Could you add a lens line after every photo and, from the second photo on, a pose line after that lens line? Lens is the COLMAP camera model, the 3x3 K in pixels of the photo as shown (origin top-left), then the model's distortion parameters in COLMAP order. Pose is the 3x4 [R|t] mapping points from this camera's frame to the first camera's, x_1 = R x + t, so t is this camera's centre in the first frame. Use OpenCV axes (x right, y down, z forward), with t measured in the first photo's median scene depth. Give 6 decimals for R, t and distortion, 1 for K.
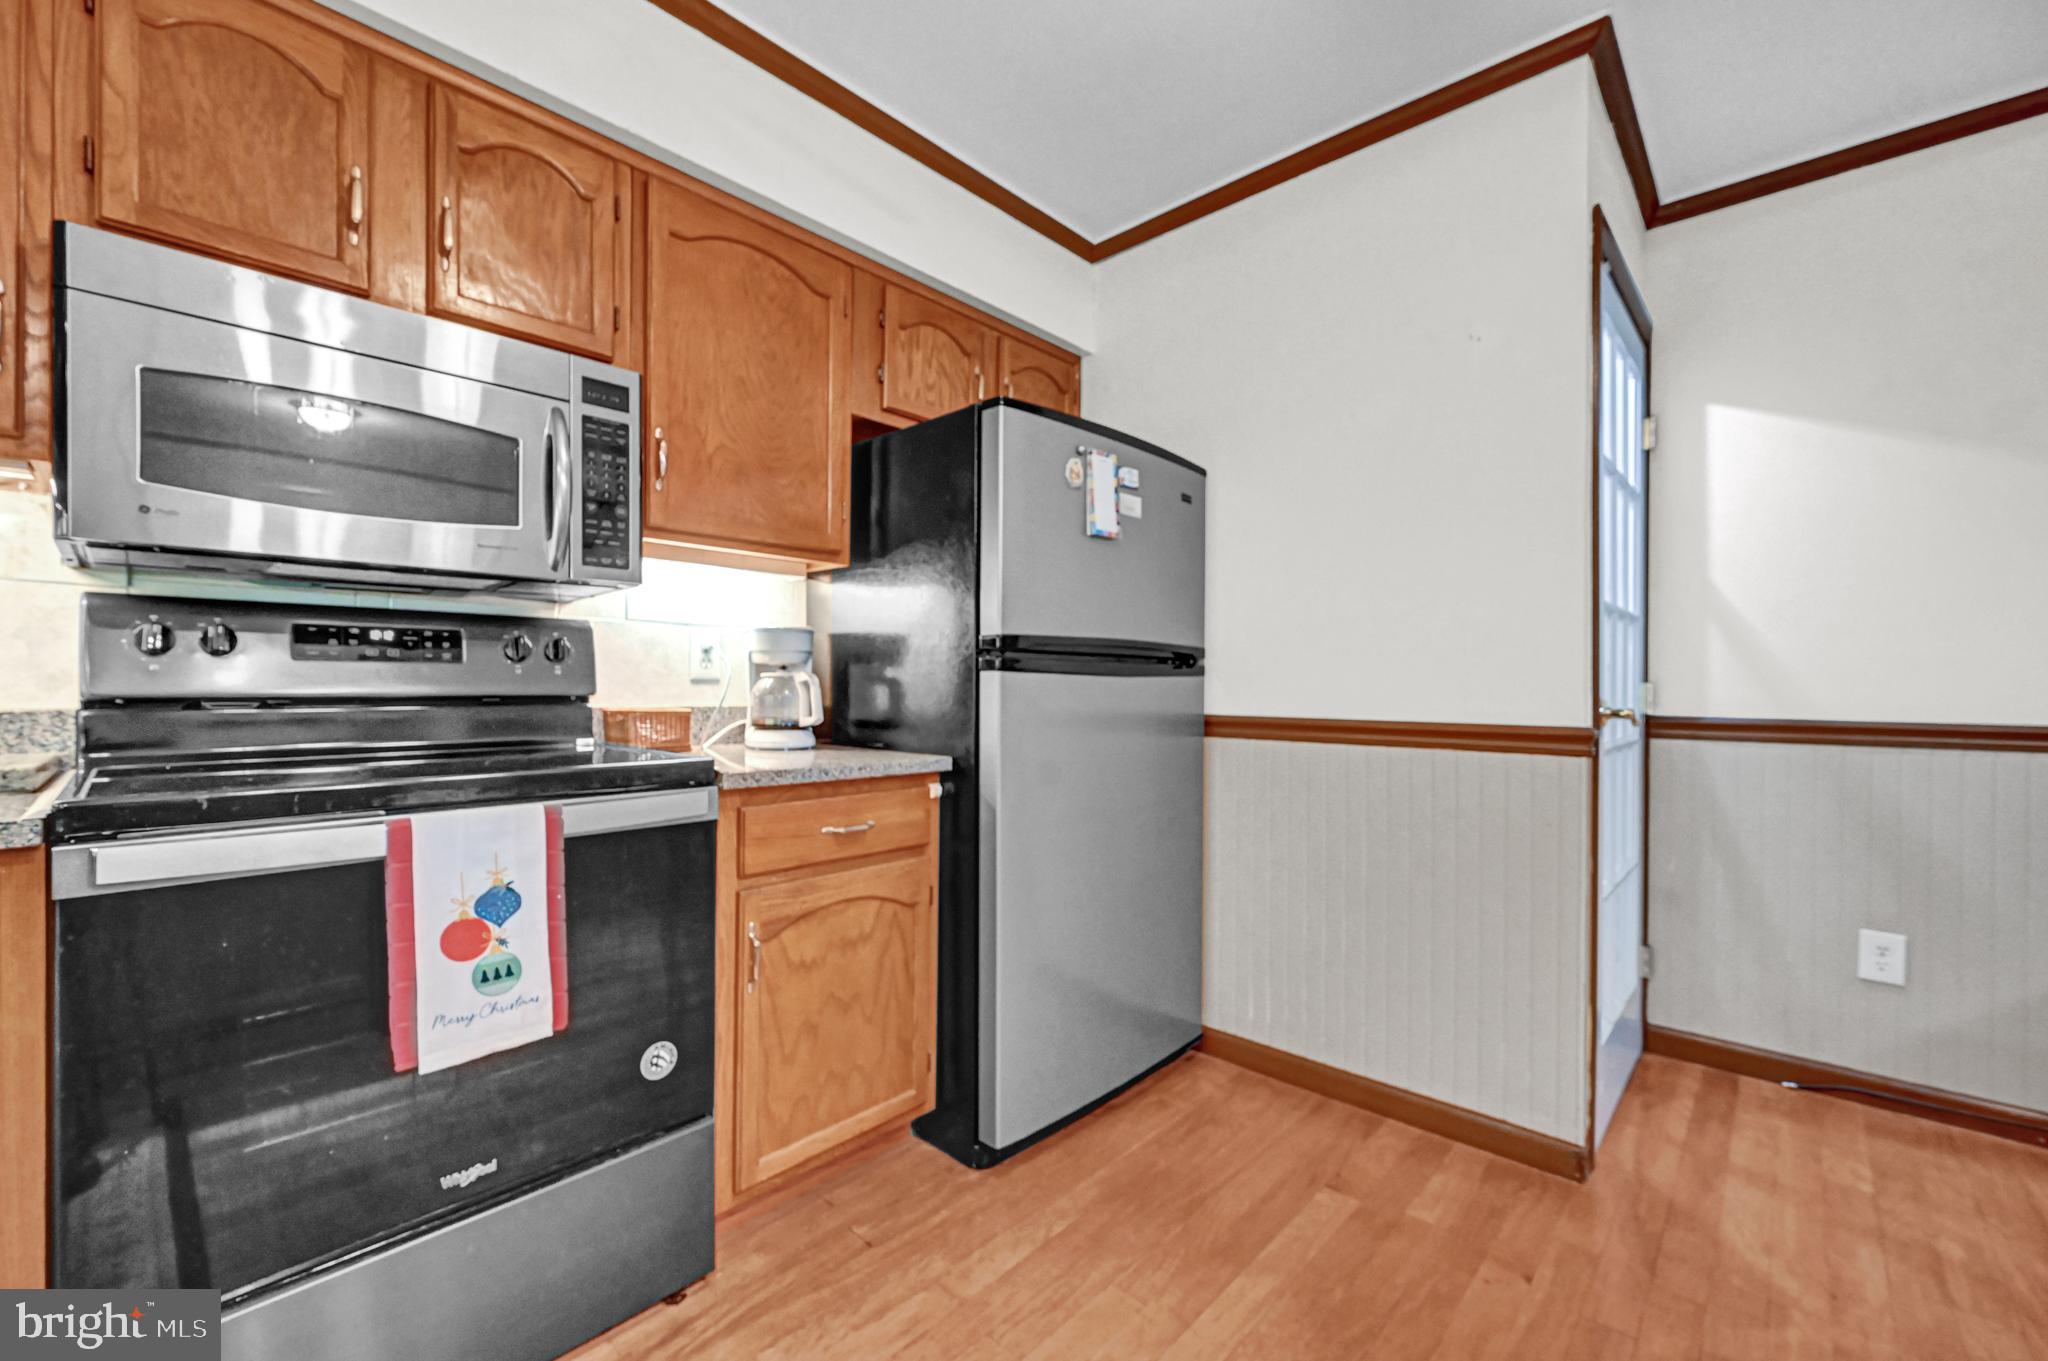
lens RADIAL K [[850.6, 0, 1013.8], [0, 850.6, 679.1], [0, 0, 1]] dist [-0.000669, -0.000006]
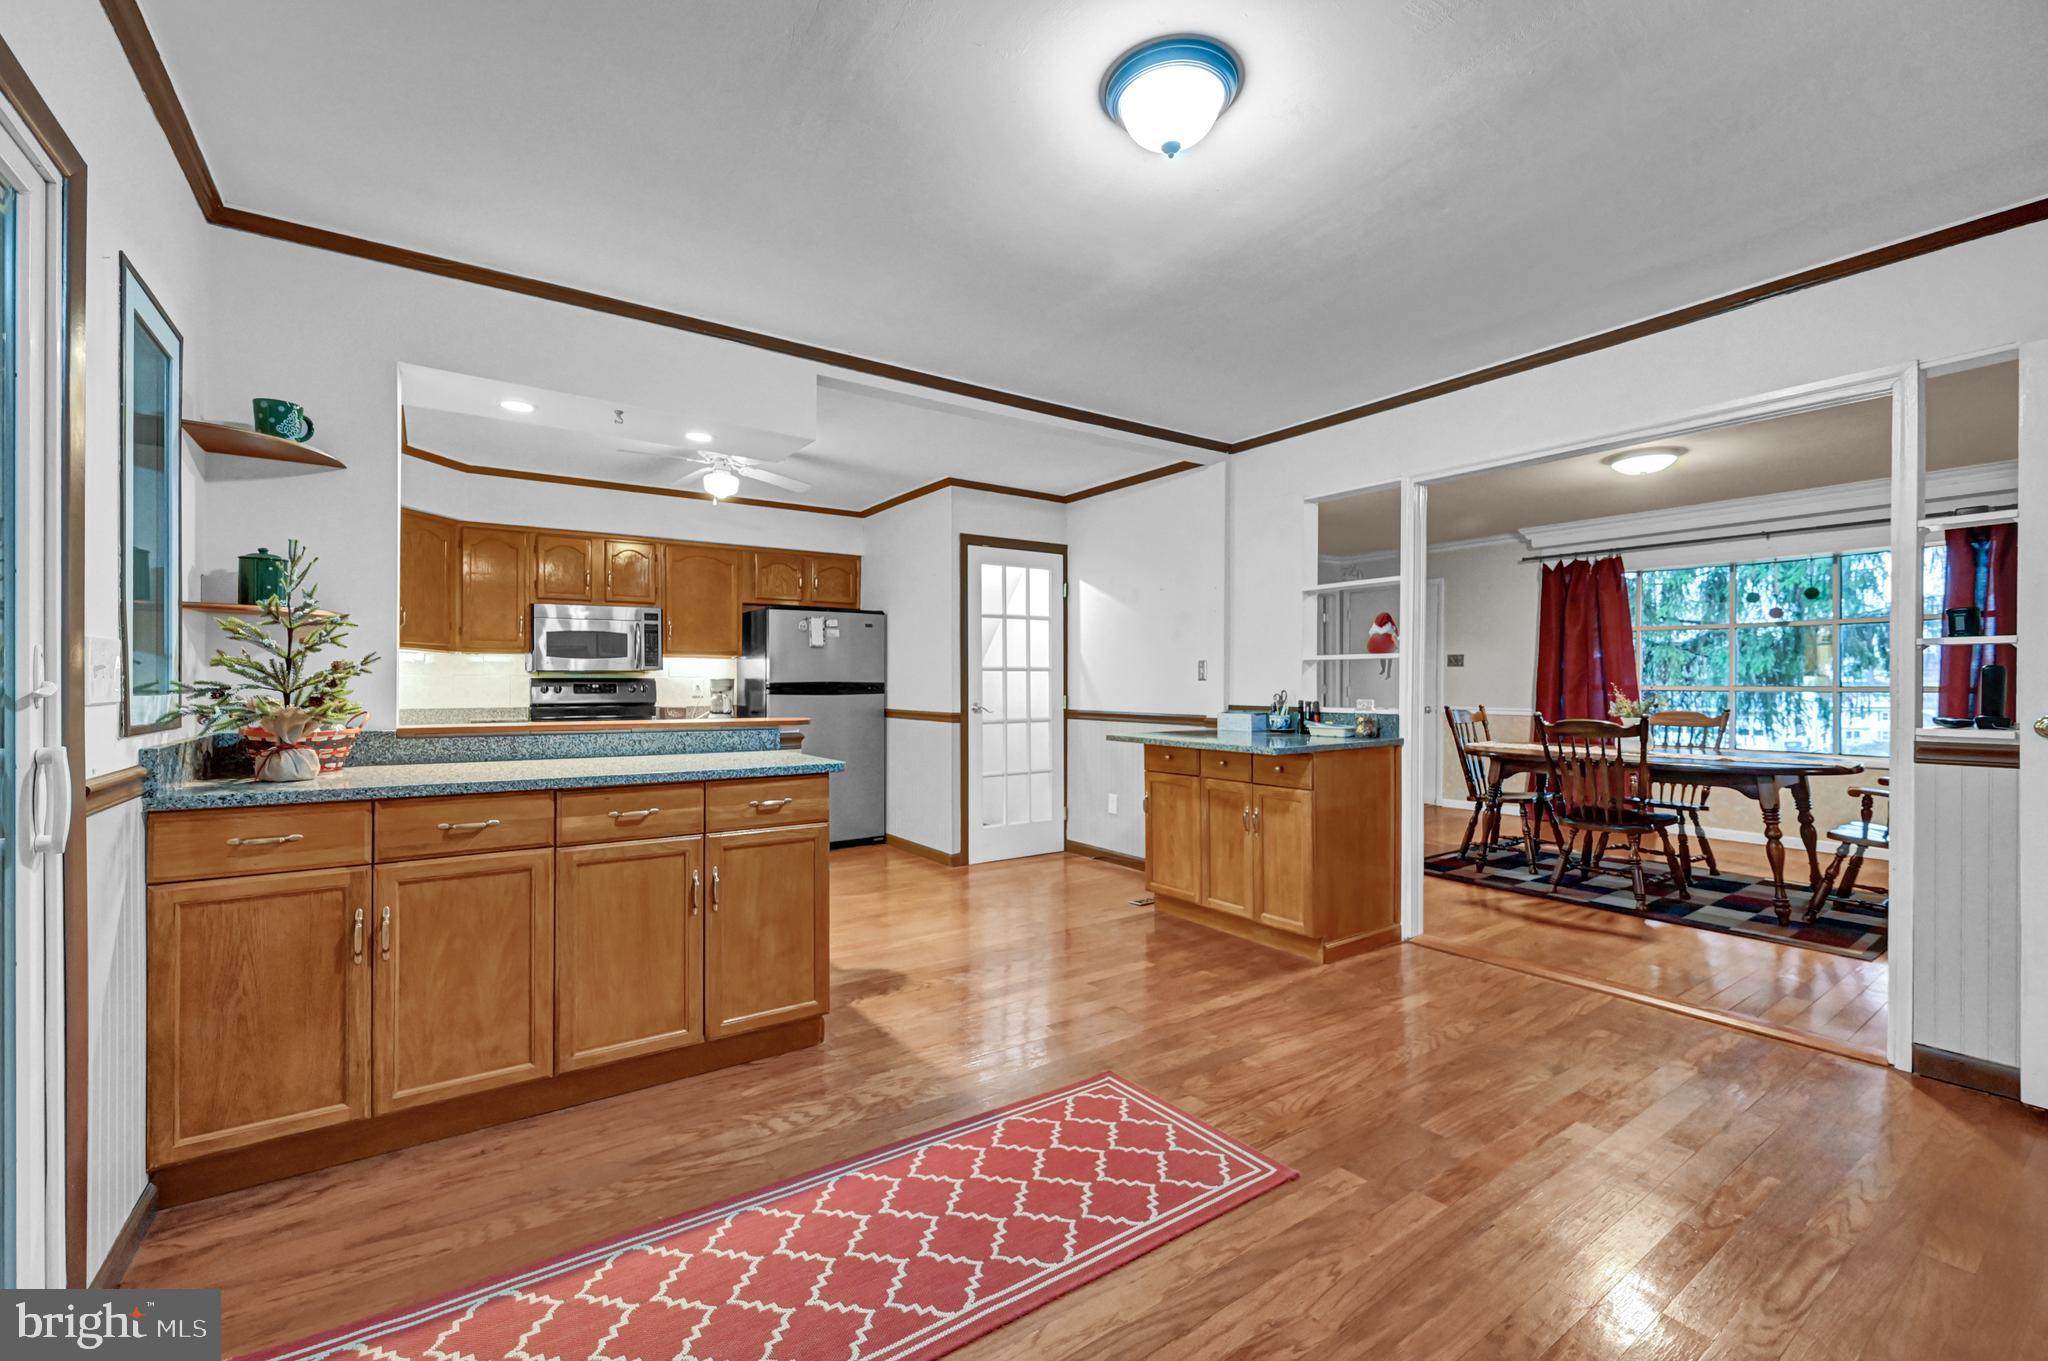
lens RADIAL K [[850.6, 0, 1013.8], [0, 850.6, 679.1], [0, 0, 1]] dist [-0.000669, -0.000006]
pose [[0.976632, -0.006684, -0.214813, 1.354385], [0.007055, 0.999975, 0.000961, -0.055238], [0.214801, -0.002454, 0.976655, -1.643876]]
